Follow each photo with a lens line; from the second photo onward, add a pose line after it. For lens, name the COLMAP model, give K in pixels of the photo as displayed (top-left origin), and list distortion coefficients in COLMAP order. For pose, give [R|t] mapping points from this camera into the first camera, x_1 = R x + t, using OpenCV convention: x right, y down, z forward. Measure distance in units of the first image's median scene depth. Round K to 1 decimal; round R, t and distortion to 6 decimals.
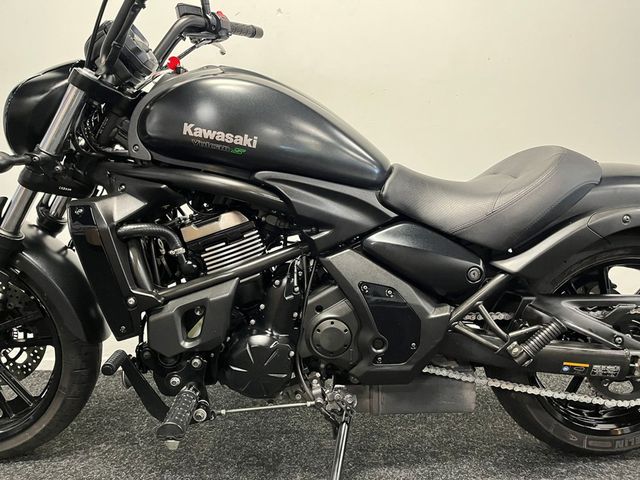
lens RADIAL K [[479.7, 0, 321.9], [0, 479.7, 236.0], [0, 0, 1]] dist [0.064567, -0.087336]
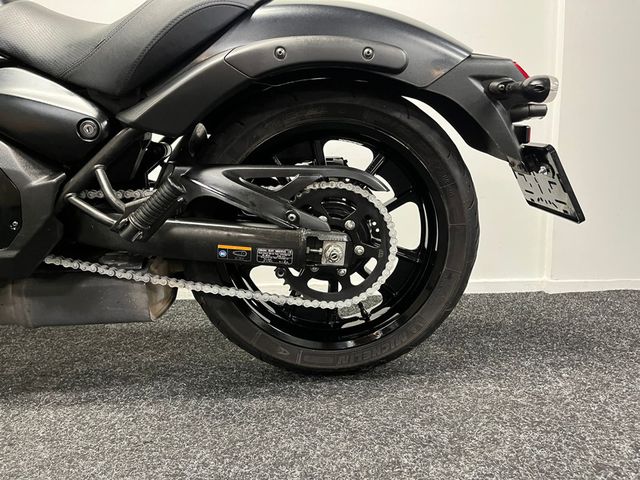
lens RADIAL K [[479.7, 0, 321.9], [0, 479.7, 236.0], [0, 0, 1]] dist [0.064567, -0.087336]
pose [[0.999883, -0.013608, 0.006914, 0.659855], [0.013368, 0.999343, 0.033678, 0.221241], [-0.007367, -0.033581, 0.999409, 0.220424]]
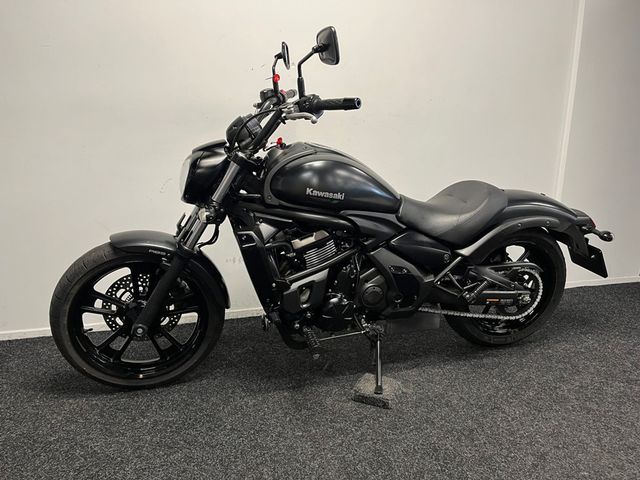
lens RADIAL K [[479.7, 0, 321.9], [0, 479.7, 236.0], [0, 0, 1]] dist [0.064567, -0.087336]
pose [[0.973572, -0.046526, 0.223591, -0.558448], [0.017591, 0.991397, 0.129700, -0.250465], [-0.227702, -0.122339, 0.966015, -0.676270]]
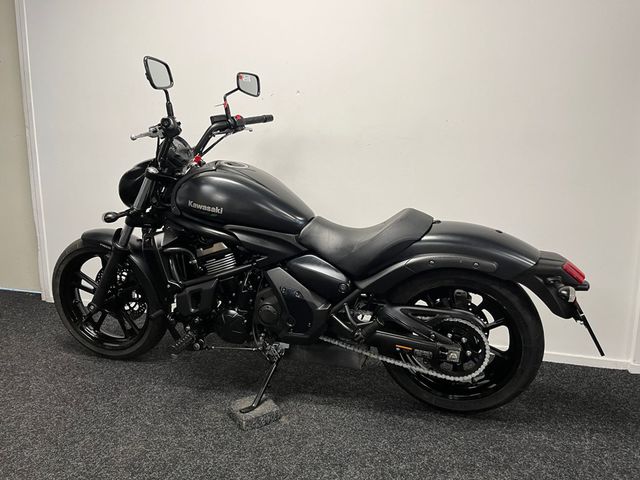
lens RADIAL K [[479.7, 0, 321.9], [0, 479.7, 236.0], [0, 0, 1]] dist [0.064567, -0.087336]
pose [[0.946457, 0.058208, -0.317538, 0.757942], [-0.038054, 0.996869, 0.069313, -0.214461], [0.320579, -0.053518, 0.945709, -0.616049]]
